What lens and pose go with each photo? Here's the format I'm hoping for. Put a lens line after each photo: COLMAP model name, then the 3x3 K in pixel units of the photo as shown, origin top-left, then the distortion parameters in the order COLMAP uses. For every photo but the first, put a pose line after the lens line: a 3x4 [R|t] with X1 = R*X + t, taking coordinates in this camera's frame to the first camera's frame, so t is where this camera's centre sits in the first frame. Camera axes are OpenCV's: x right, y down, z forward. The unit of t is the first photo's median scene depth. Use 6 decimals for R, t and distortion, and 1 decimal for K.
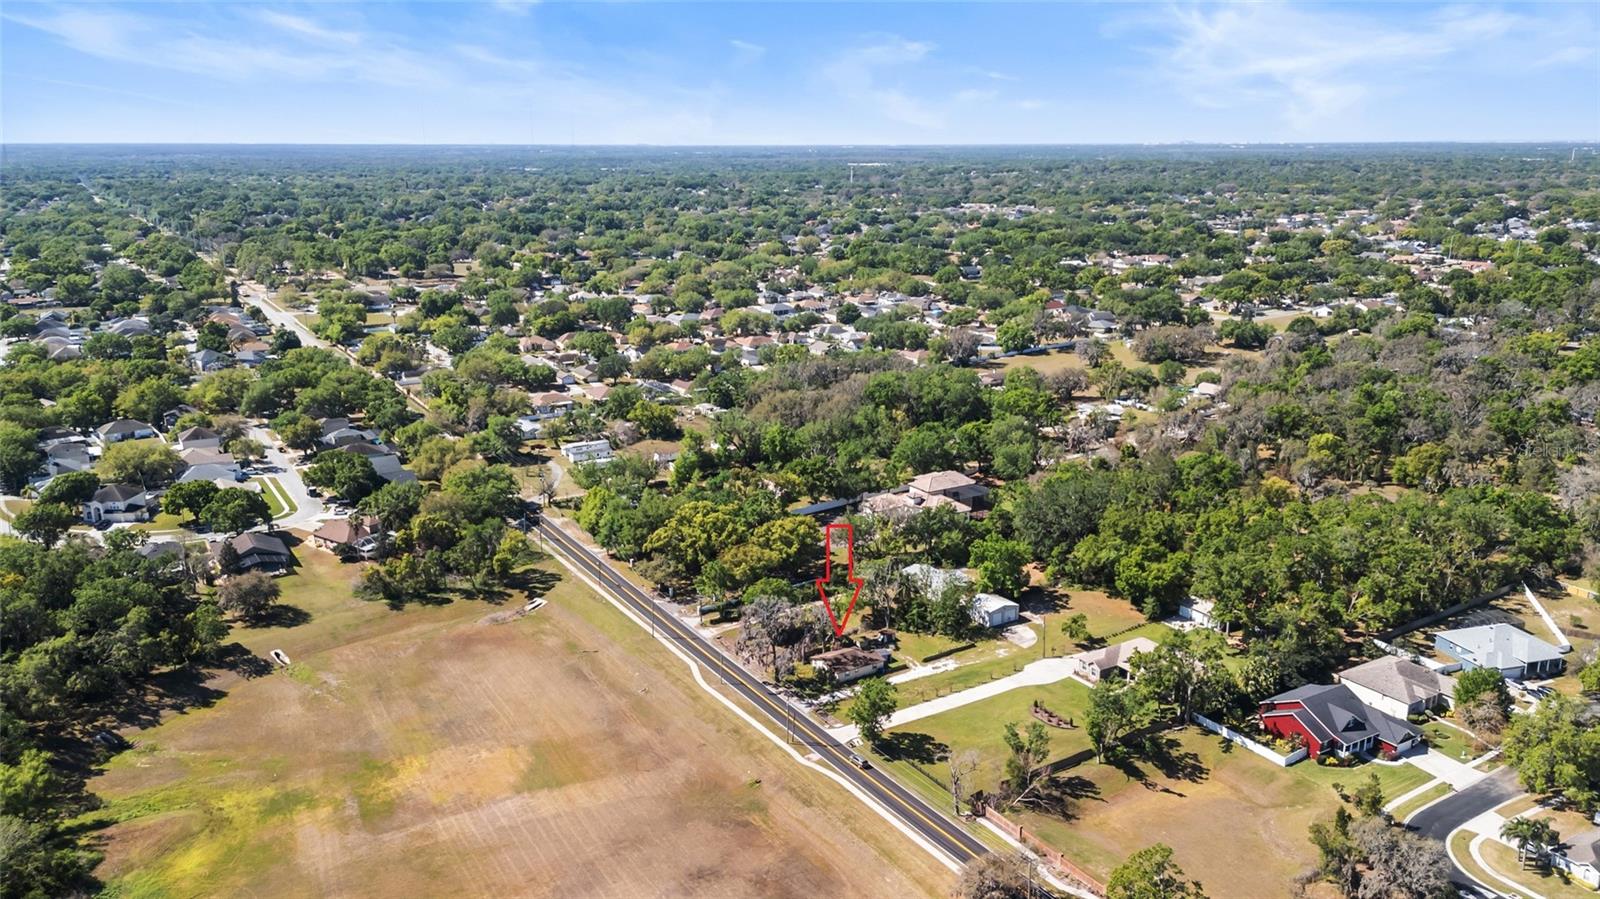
lens RADIAL K [[1159.5, 0, 800.0], [0, 1159.5, 449.5], [0, 0, 1]] dist [0.062335, -0.003399]
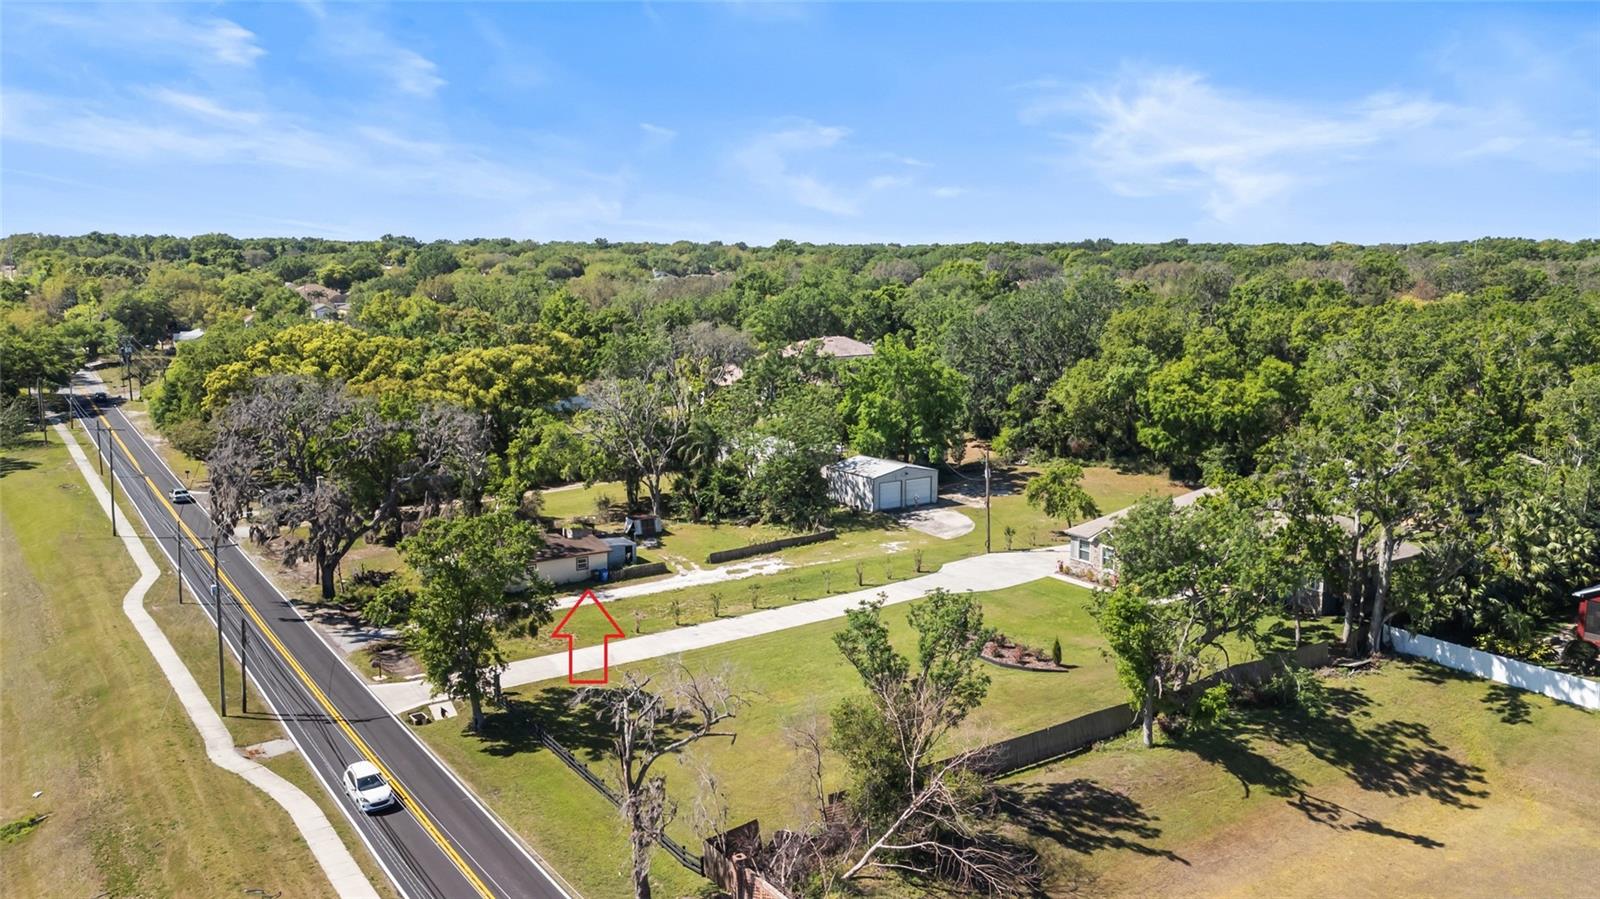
lens RADIAL K [[1226.3, 0, 800.0], [0, 1226.3, 449.5], [0, 0, 1]] dist [0.055192, -0.004982]
pose [[0.999288, 0.001535, 0.037709, 0.140418], [0.001550, 0.996660, -0.081654, 0.203634], [-0.037708, 0.081654, 0.995947, 0.626193]]
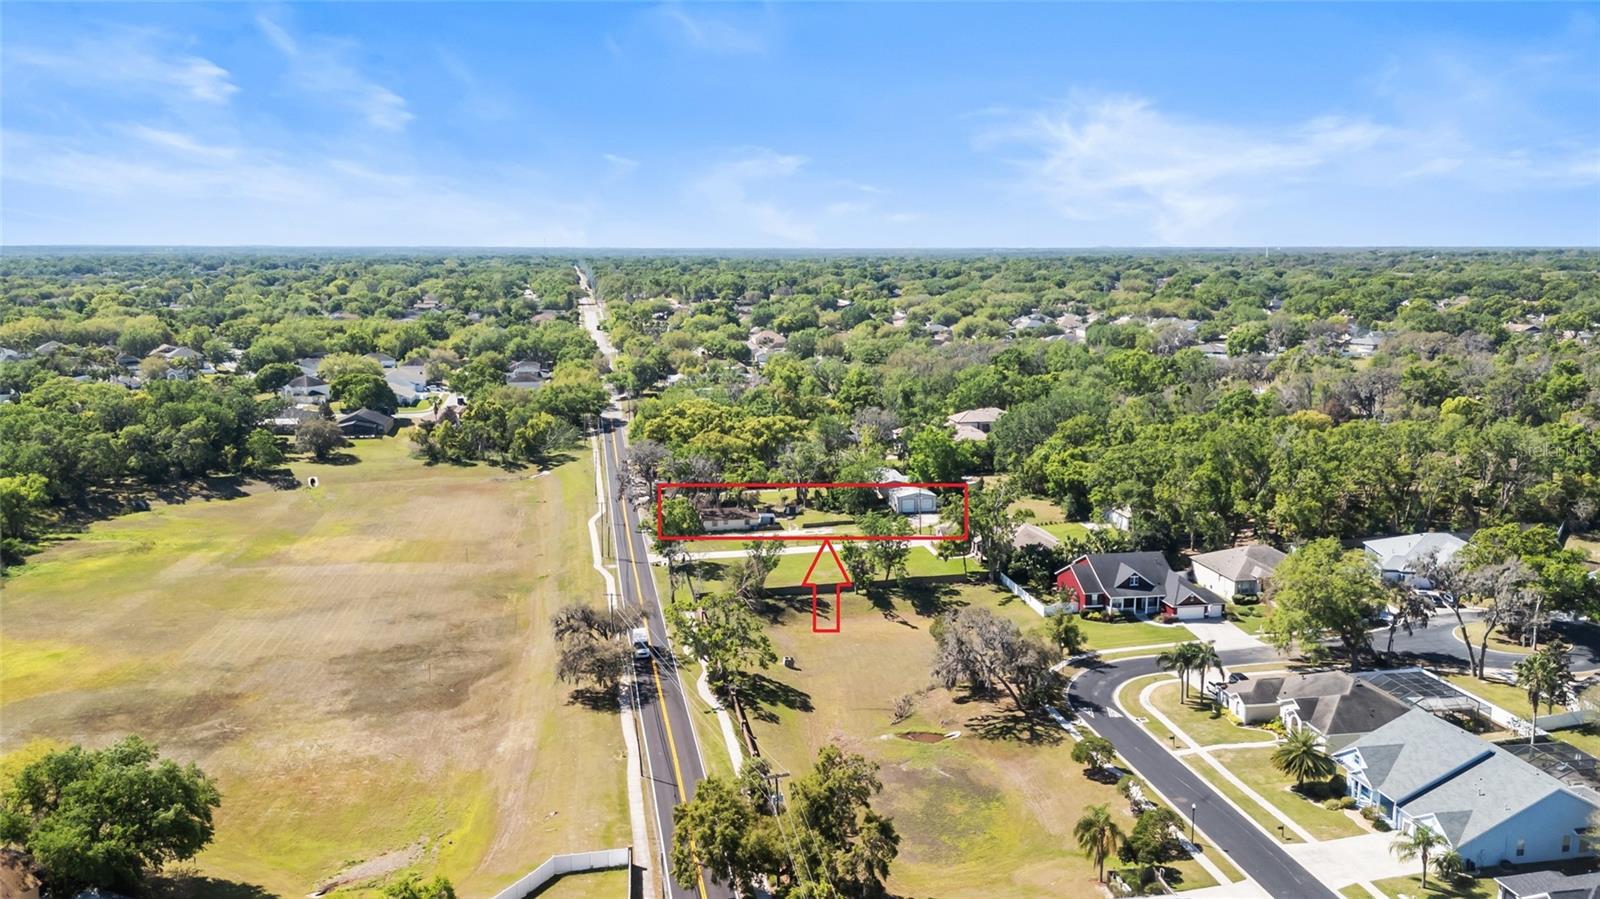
lens RADIAL K [[1159.5, 0, 800.0], [0, 1159.5, 449.5], [0, 0, 1]] dist [0.062335, -0.003399]
pose [[0.933232, 0.067181, -0.352937, 0.513731], [-0.092880, 0.994080, -0.056370, 0.197120], [0.347061, 0.085387, 0.933947, 0.076751]]
